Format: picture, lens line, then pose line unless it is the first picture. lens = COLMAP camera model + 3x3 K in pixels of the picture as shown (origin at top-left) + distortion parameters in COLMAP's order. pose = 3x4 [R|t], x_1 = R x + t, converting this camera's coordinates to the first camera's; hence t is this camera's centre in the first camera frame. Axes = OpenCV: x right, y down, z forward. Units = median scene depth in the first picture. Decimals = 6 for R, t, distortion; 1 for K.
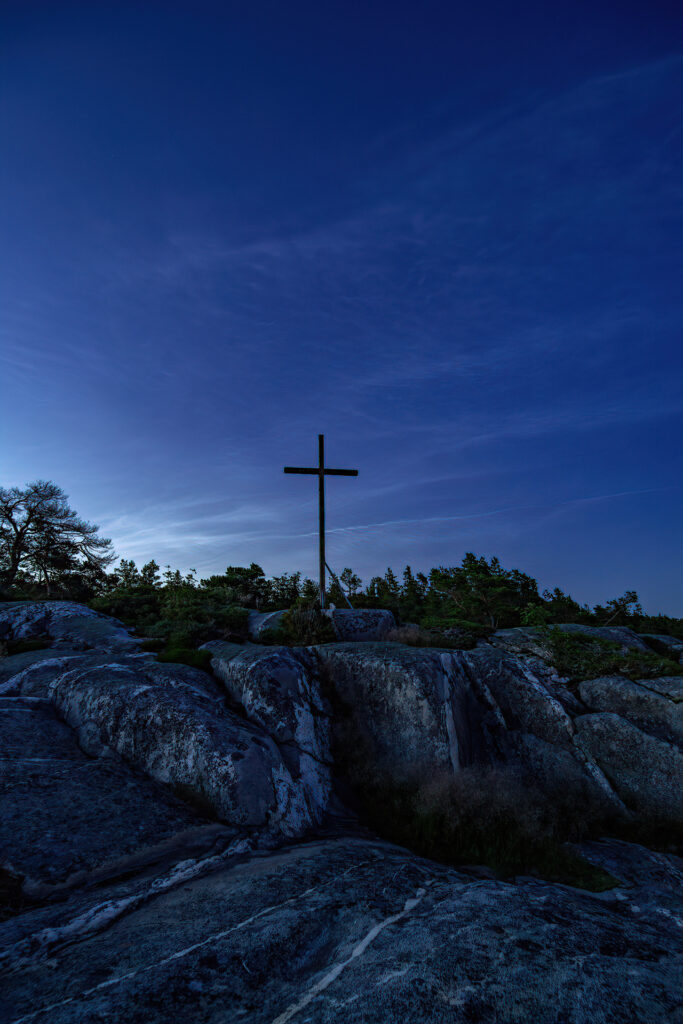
lens RADIAL K [[450.5, 0, 338.6], [0, 450.5, 515.5], [0, 0, 1]] dist [-0.003474, -0.002844]
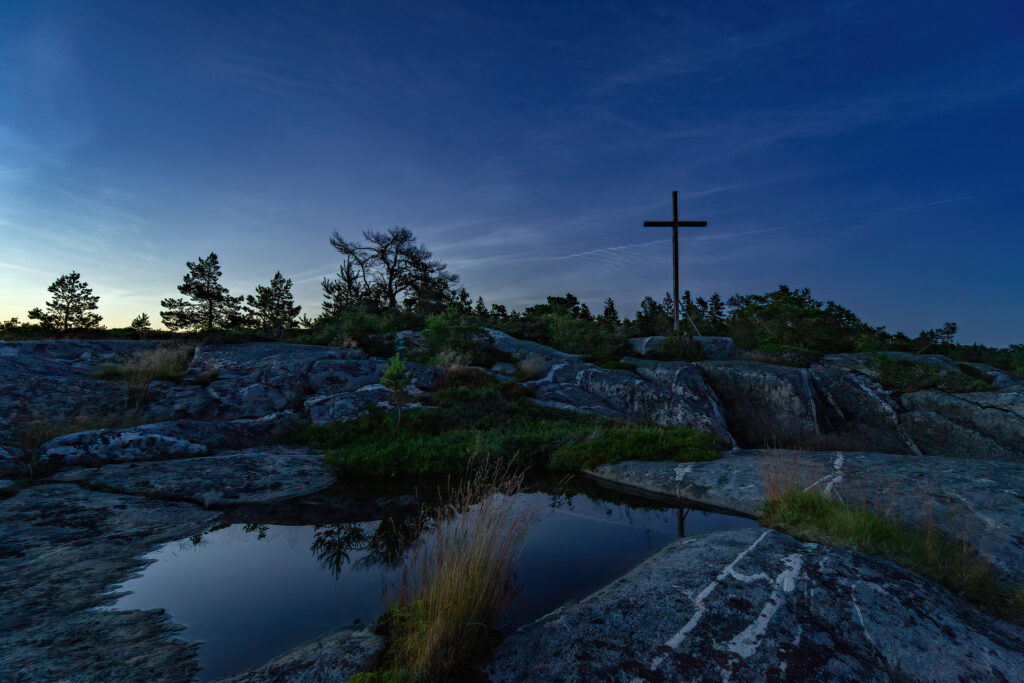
lens RADIAL K [[450.5, 0, 513.7], [0, 450.5, 341.6], [0, 0, 1]] dist [-0.003474, -0.002844]
pose [[0.981779, 0.019064, -0.189070, -0.385225], [0.024423, 0.974044, 0.225036, -0.122141], [0.188452, -0.225553, 0.955830, -0.509157]]
